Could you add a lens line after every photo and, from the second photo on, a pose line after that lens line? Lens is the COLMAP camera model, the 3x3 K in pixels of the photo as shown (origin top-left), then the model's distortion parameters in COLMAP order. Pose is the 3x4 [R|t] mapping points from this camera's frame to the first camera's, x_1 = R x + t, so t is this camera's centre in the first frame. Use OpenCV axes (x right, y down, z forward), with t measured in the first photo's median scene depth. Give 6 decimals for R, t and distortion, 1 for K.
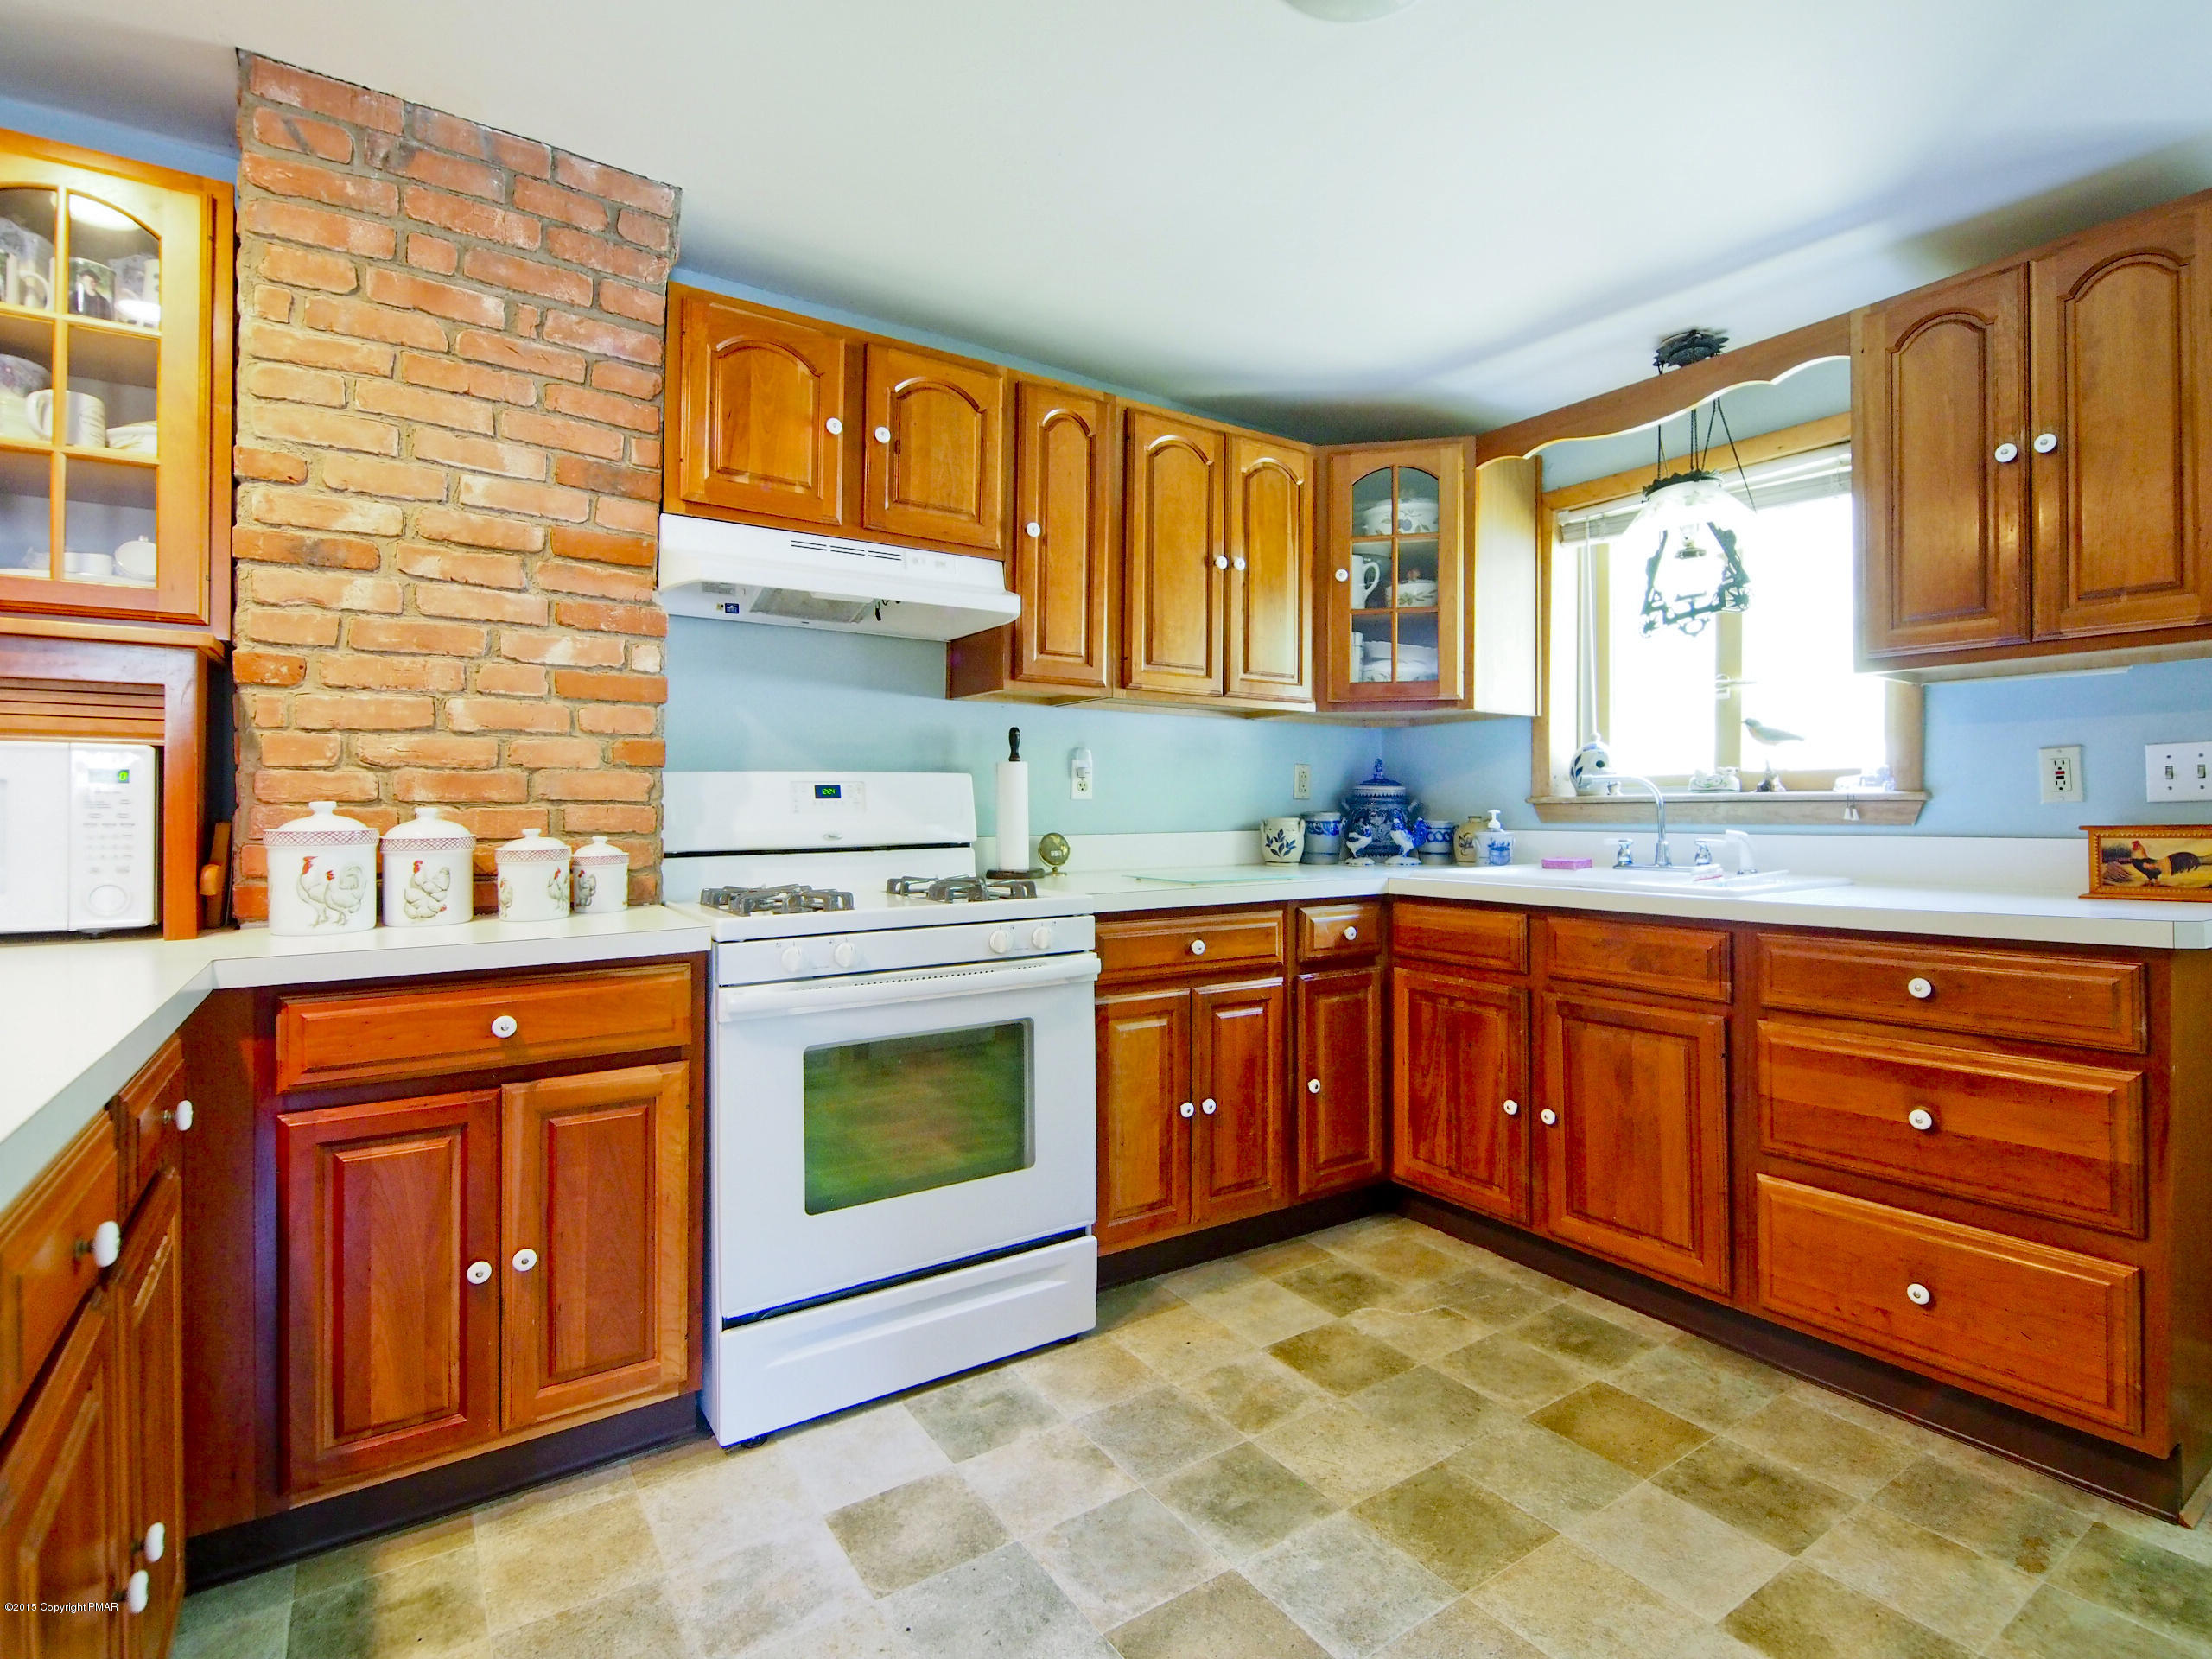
lens RADIAL K [[1088.1, 0, 1102.8], [0, 1088.1, 818.3], [0, 0, 1]] dist [0.010265, -0.003763]
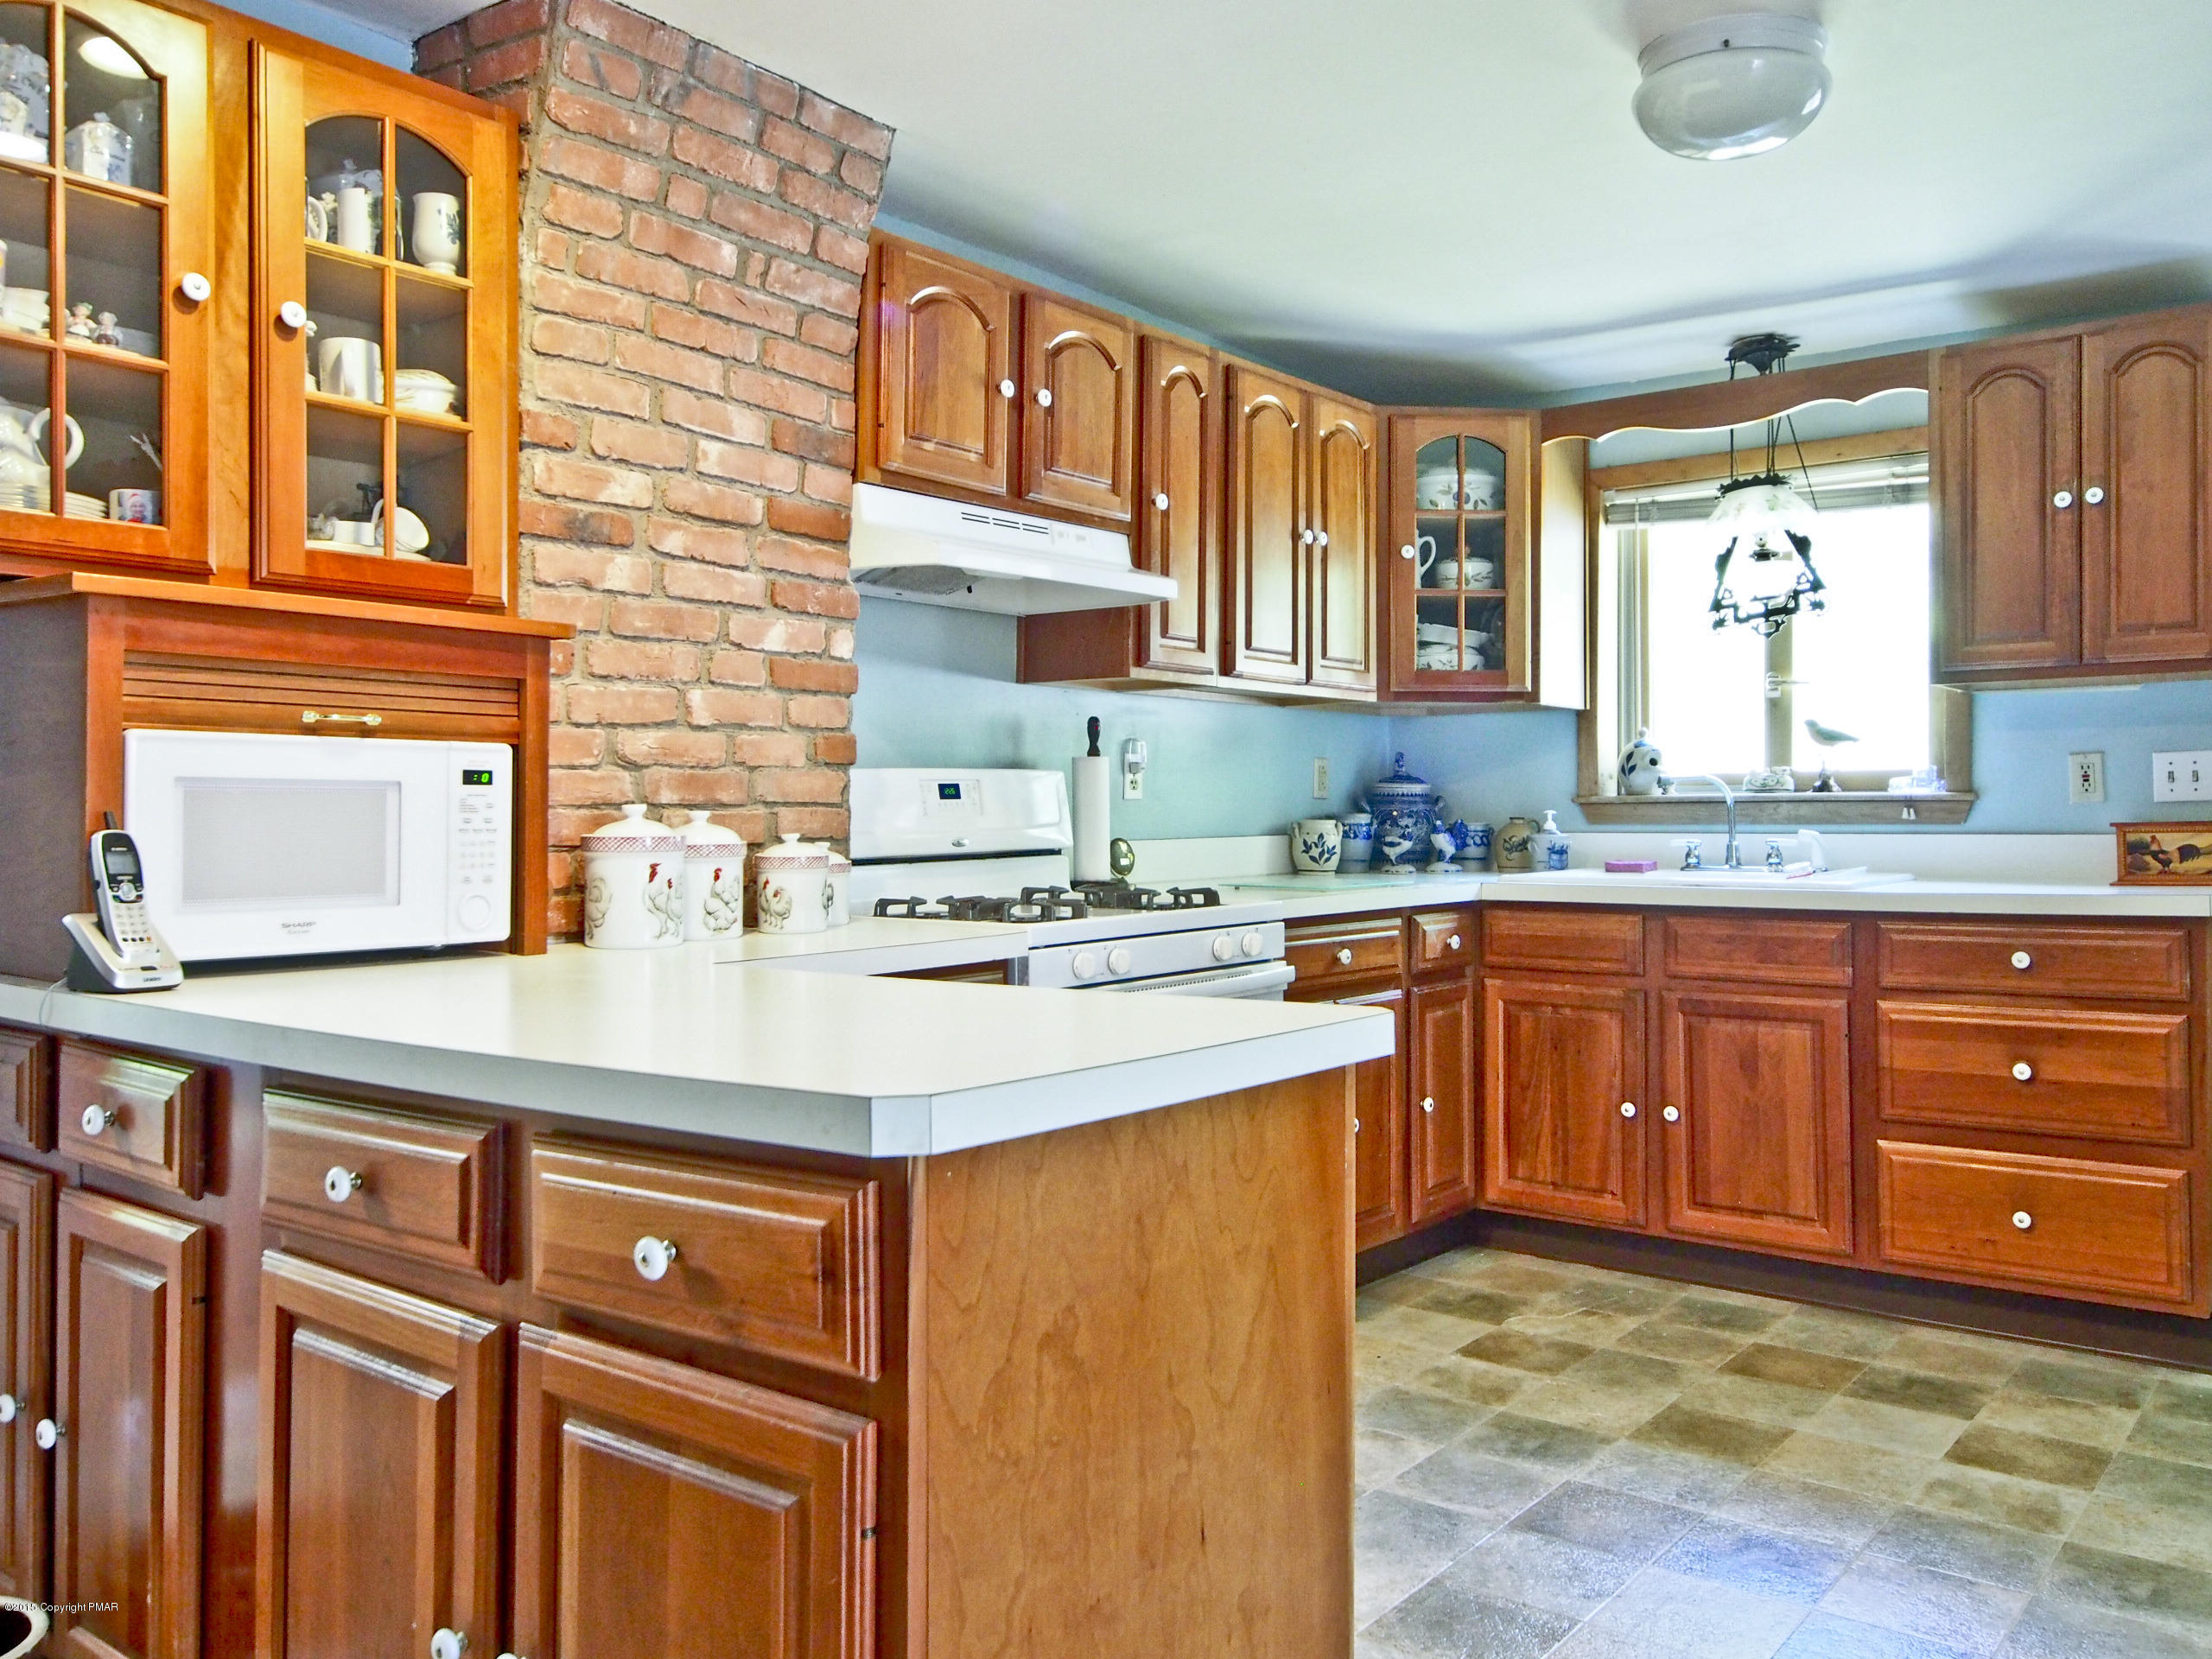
lens RADIAL K [[1779.0, 0, 1103.0], [0, 1779.0, 823.4], [0, 0, 1]] dist [0.050473, 0.040317]
pose [[0.950449, -0.004552, 0.310848, -0.671517], [0.004783, 0.999989, 0.000019, 0.002057], [-0.310845, 0.001469, 0.950460, -0.460661]]
